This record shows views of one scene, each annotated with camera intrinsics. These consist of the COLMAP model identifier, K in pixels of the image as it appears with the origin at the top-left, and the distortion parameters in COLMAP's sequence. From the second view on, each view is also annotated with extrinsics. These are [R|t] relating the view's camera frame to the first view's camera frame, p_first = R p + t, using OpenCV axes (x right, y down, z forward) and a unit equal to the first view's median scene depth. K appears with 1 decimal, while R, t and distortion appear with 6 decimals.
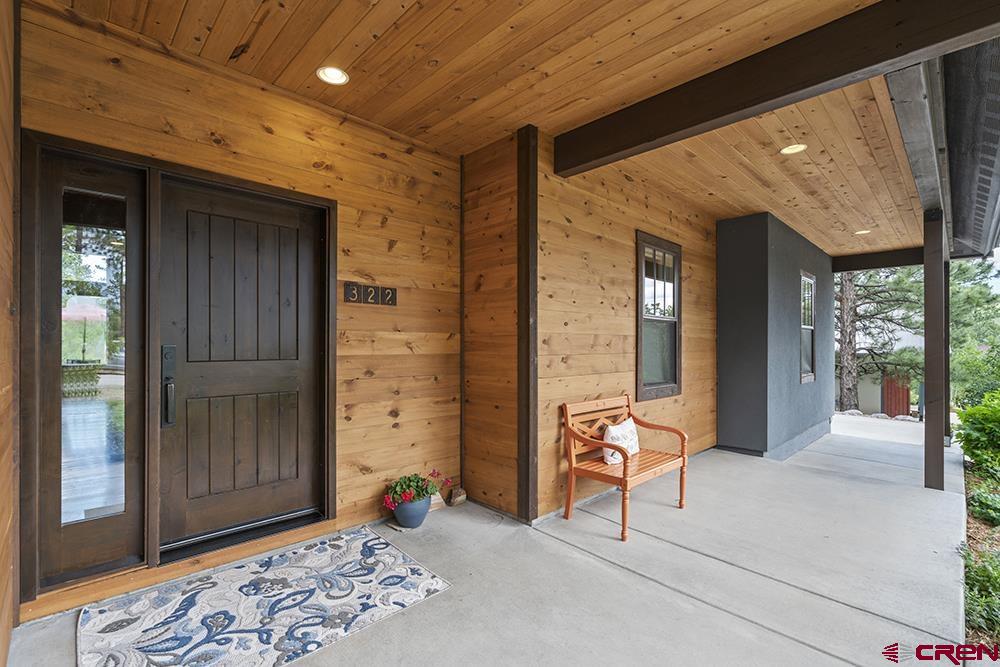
lens RADIAL K [[452.7, 0, 504.2], [0, 452.7, 343.6], [0, 0, 1]] dist [-0.005334, 0.002464]
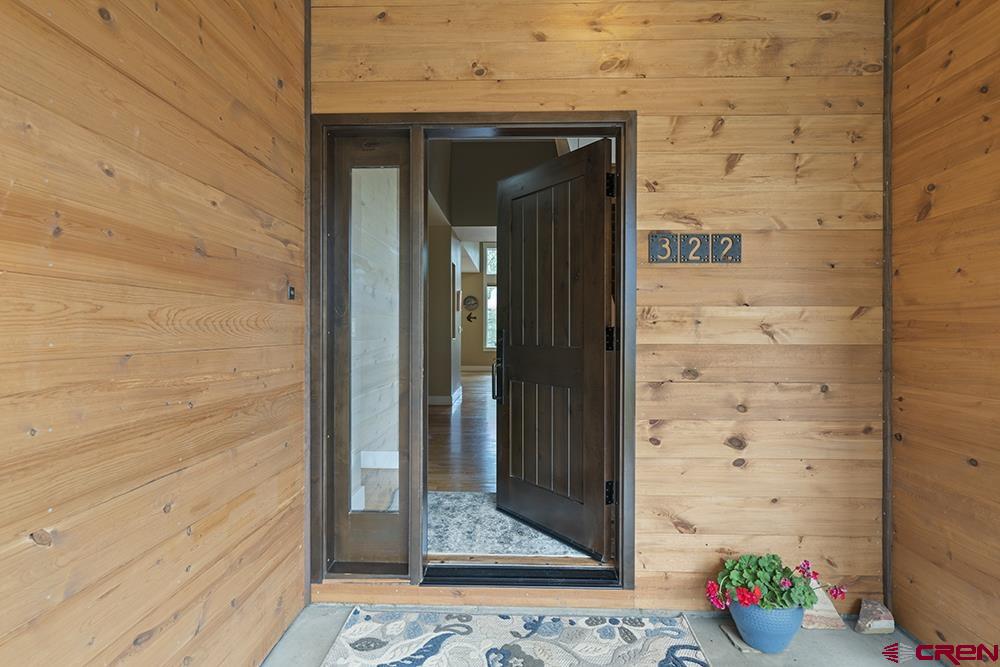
lens RADIAL K [[520.2, 0, 496.6], [0, 520.2, 328.9], [0, 0, 1]] dist [0.005399, 0.002163]
pose [[0.687880, 0.000261, -0.725825, 0.041384], [0.002512, 0.999993, 0.002740, 0.001080], [0.725820, -0.003708, 0.687874, 0.310757]]
